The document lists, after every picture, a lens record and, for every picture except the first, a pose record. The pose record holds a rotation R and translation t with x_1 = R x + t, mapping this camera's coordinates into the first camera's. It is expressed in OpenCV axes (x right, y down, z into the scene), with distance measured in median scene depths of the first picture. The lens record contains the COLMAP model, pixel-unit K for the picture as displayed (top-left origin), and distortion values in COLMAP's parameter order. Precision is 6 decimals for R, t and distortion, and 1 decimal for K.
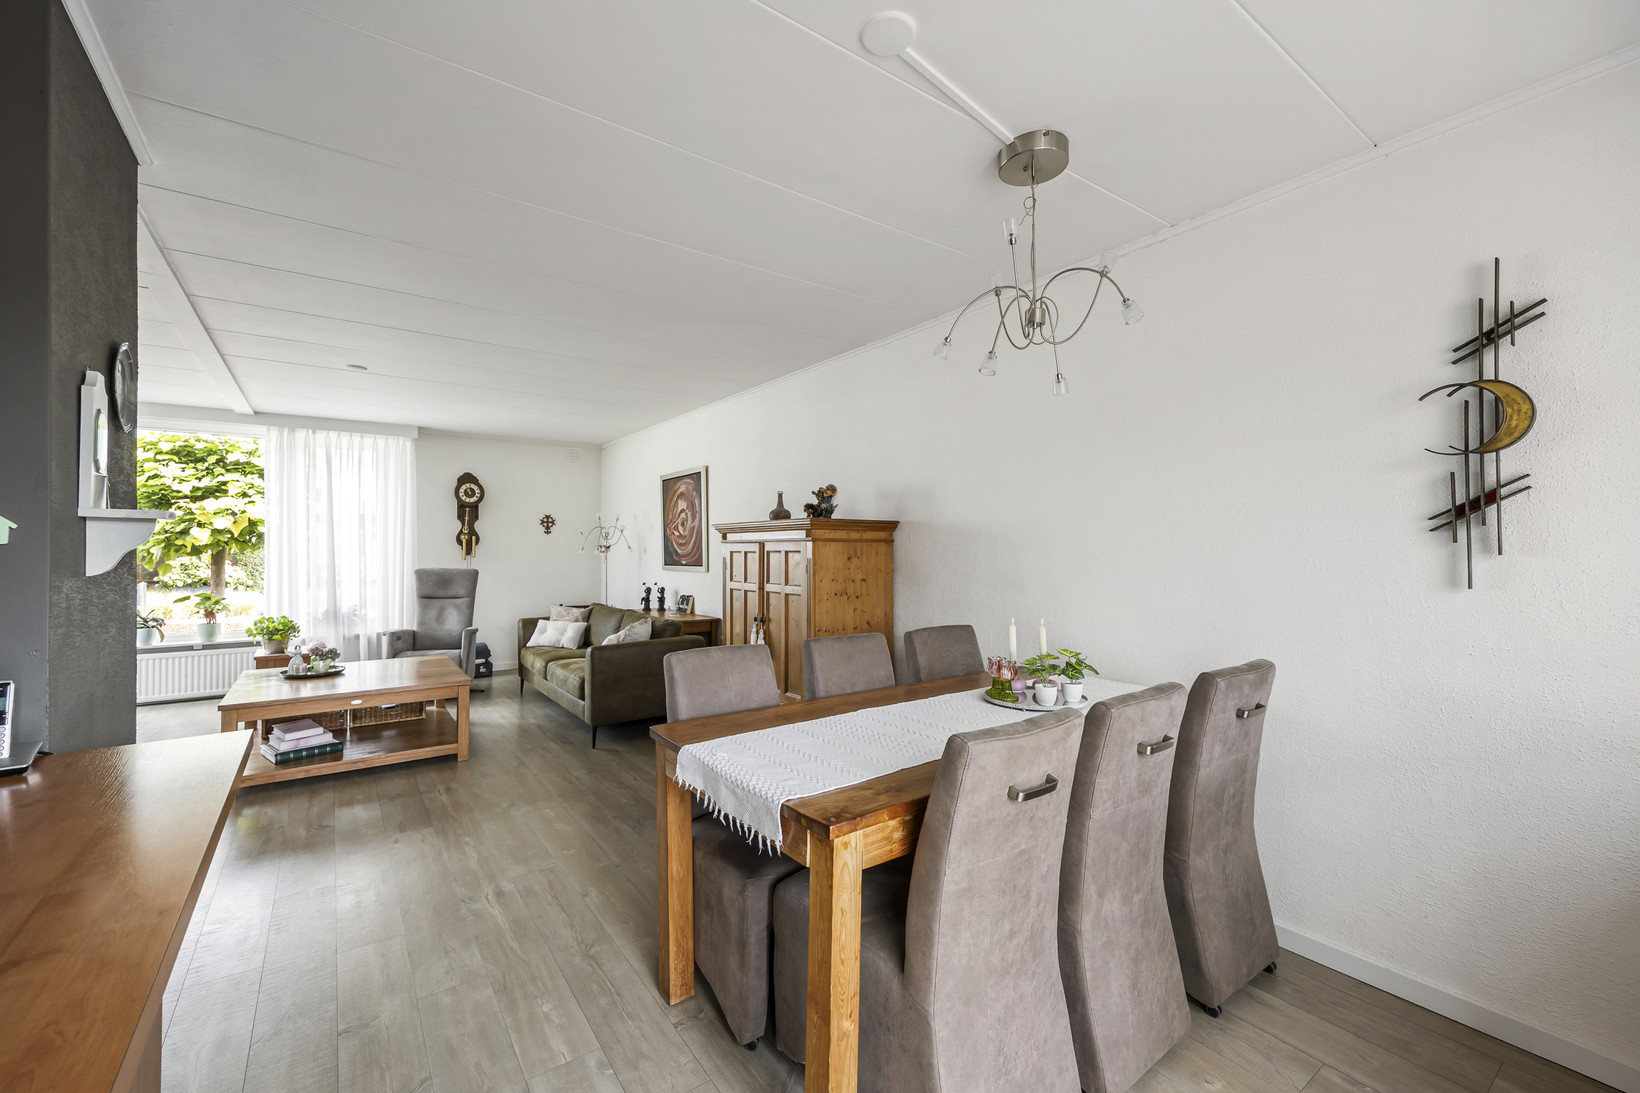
lens RADIAL K [[660.9, 0, 798.1], [0, 660.9, 542.8], [0, 0, 1]] dist [0.011927, -0.002454]
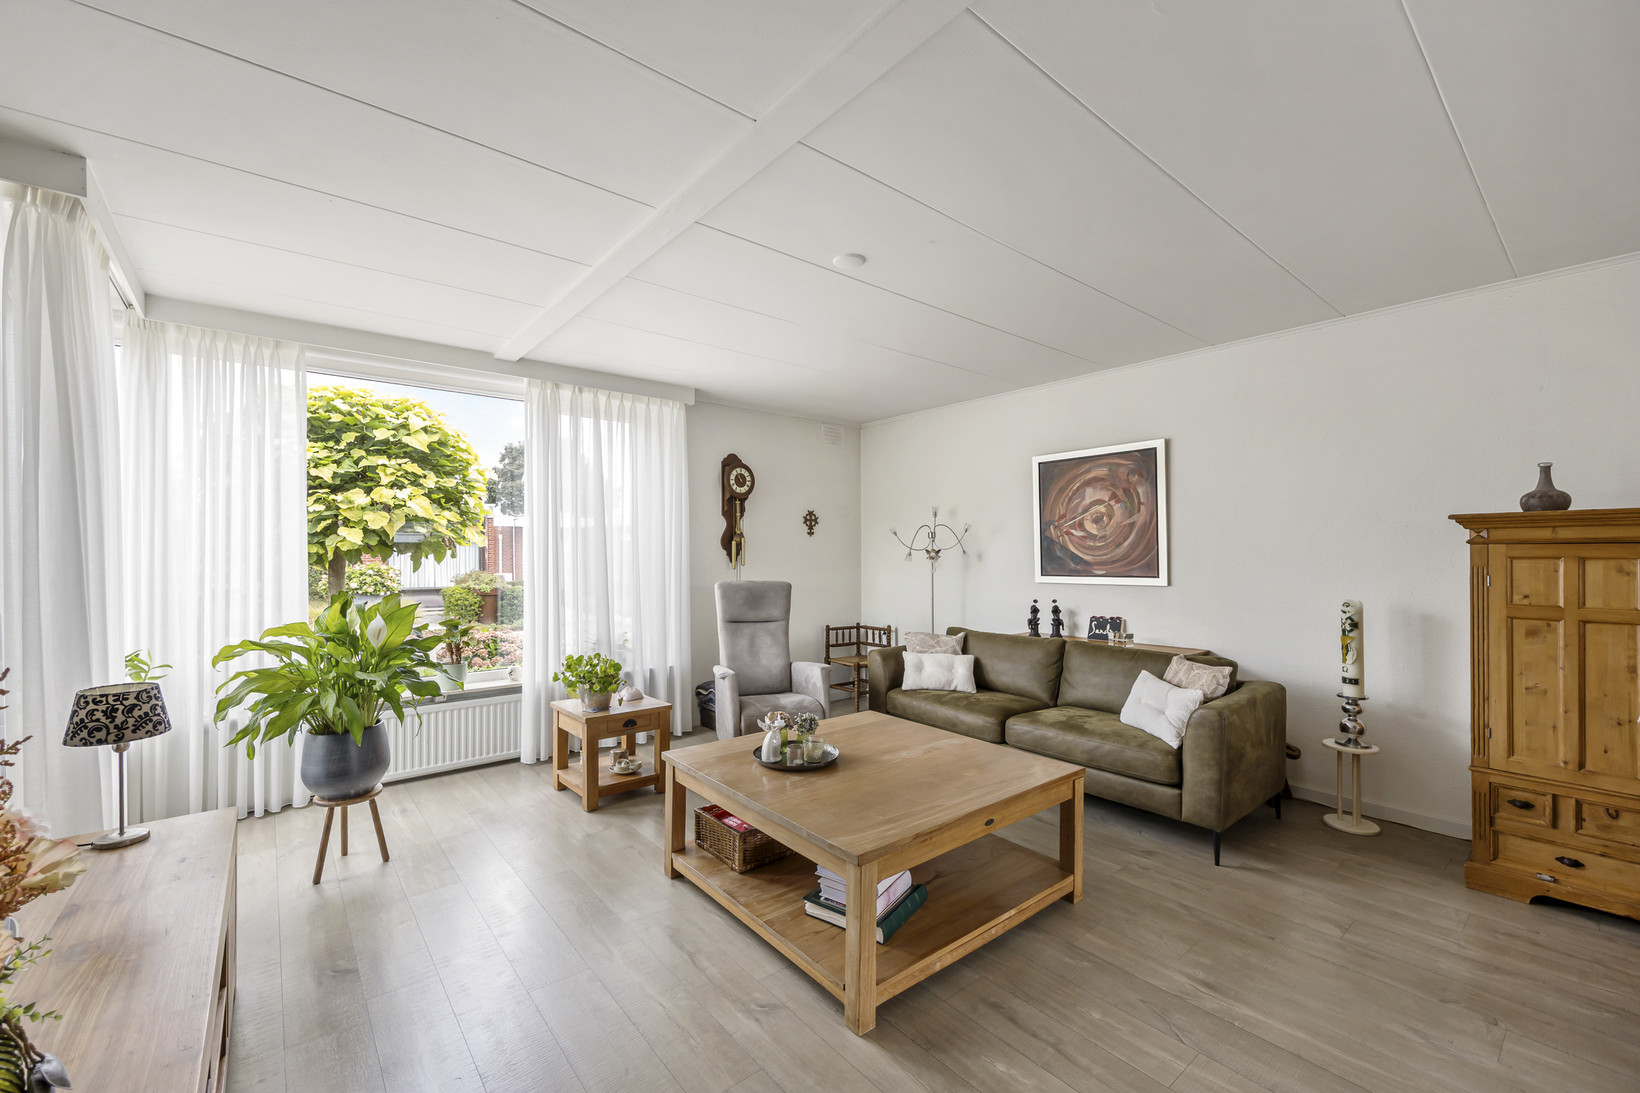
lens RADIAL K [[660.9, 0, 800.4], [0, 660.9, 549.0], [0, 0, 1]] dist [0.011927, -0.002454]
pose [[0.998002, -0.002150, 0.063142, -0.537108], [0.002041, 0.999996, 0.001783, 0.001763], [-0.063146, -0.001650, 0.998003, 0.275536]]
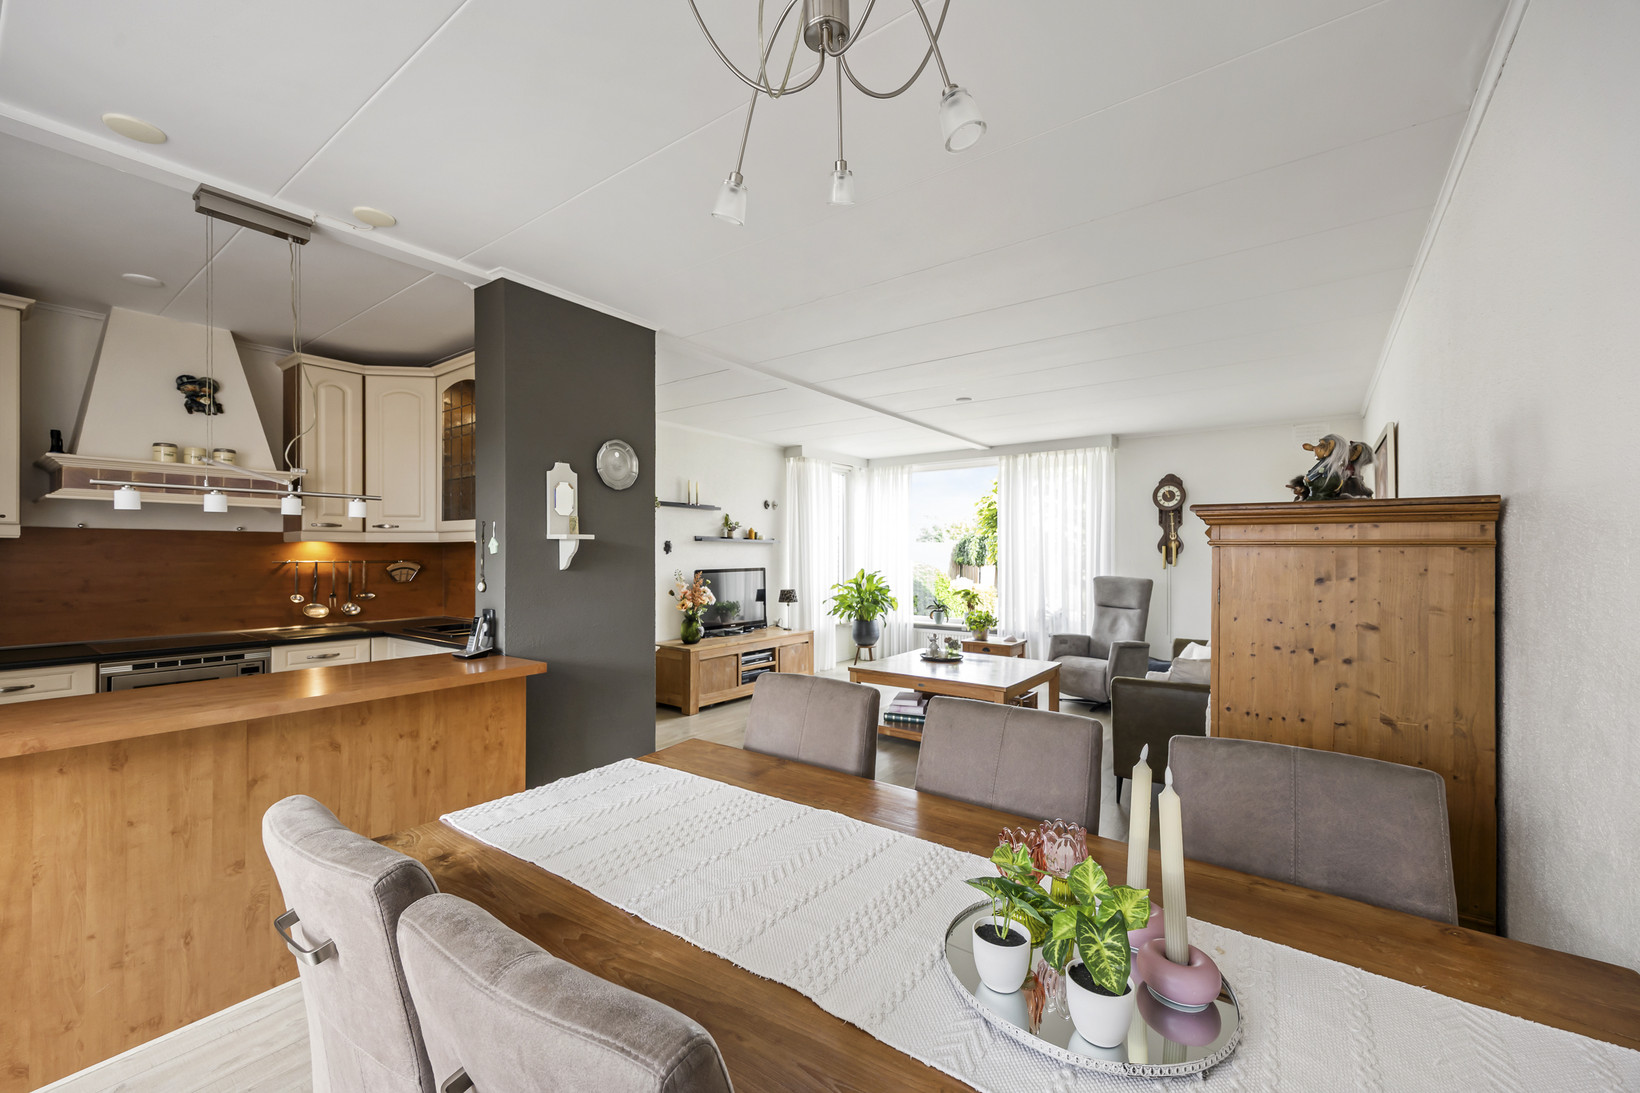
lens RADIAL K [[660.9, 0, 817.5], [0, 660.9, 553.5], [0, 0, 1]] dist [0.011927, -0.002454]
pose [[0.316209, 0.000483, -0.948690, 0.249309], [0.003777, 0.999991, 0.001768, 0.000730], [0.948682, -0.004142, 0.316204, 0.281839]]
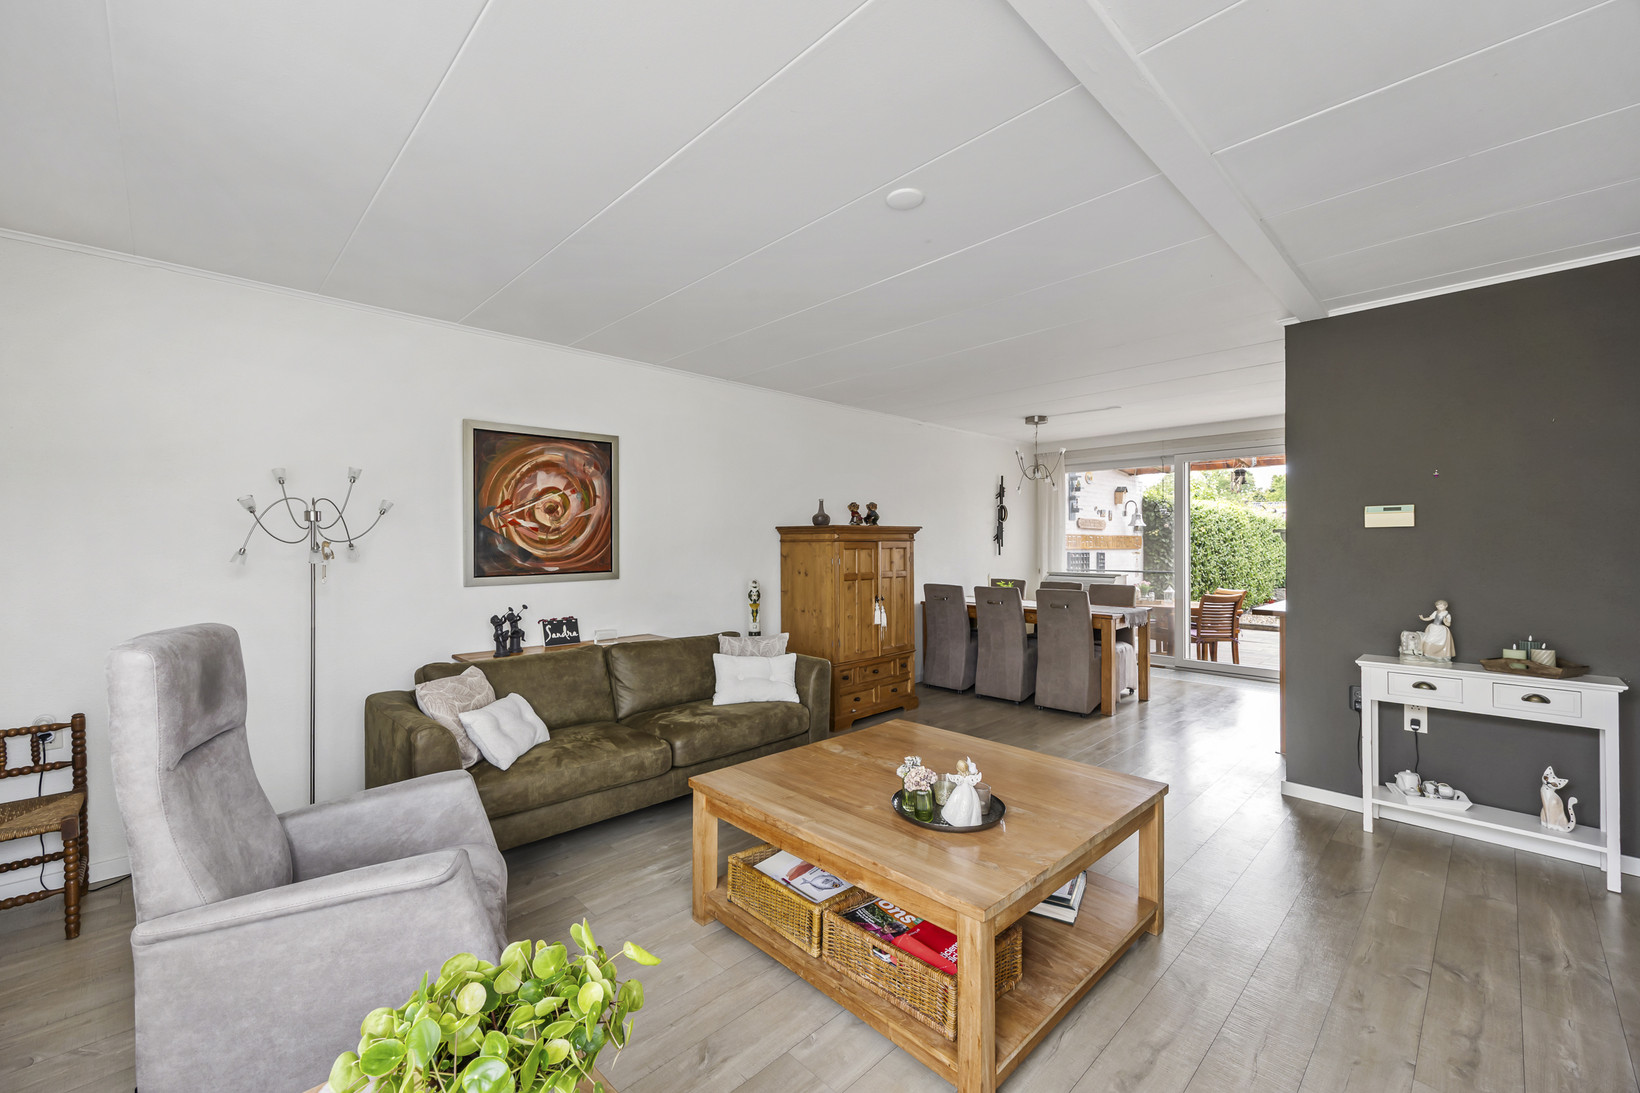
lens RADIAL K [[660.9, 0, 808.2], [0, 660.9, 542.4], [0, 0, 1]] dist [0.011927, -0.002454]
pose [[-0.150722, 0.004562, 0.988566, -0.833855], [-0.004784, 0.999974, -0.005344, 0.005470], [-0.988565, -0.005535, -0.150696, 0.824476]]
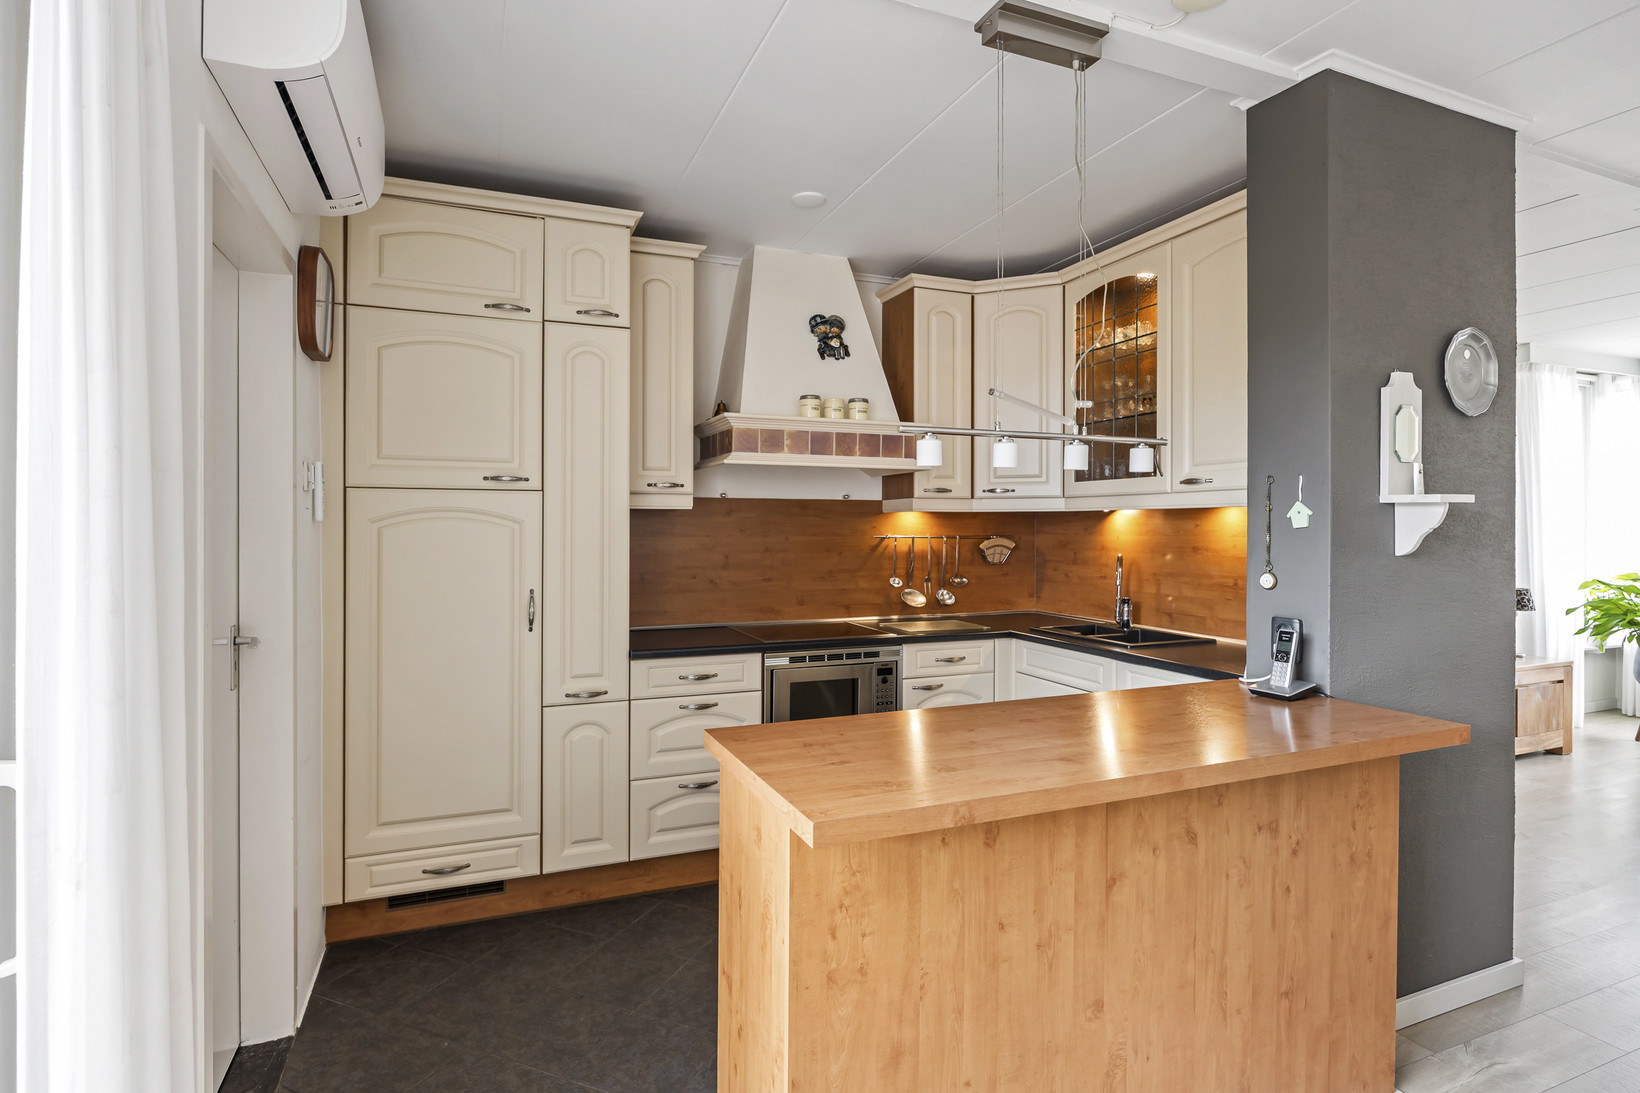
lens RADIAL K [[828.7, 0, 817.1], [0, 828.7, 531.7], [0, 0, 1]] dist [-0.000485, -0.000340]
pose [[-0.212780, 0.006970, -0.977075, 0.128532], [0.002317, 0.999975, 0.006629, -0.000423], [0.977097, -0.000853, -0.212791, 0.088705]]
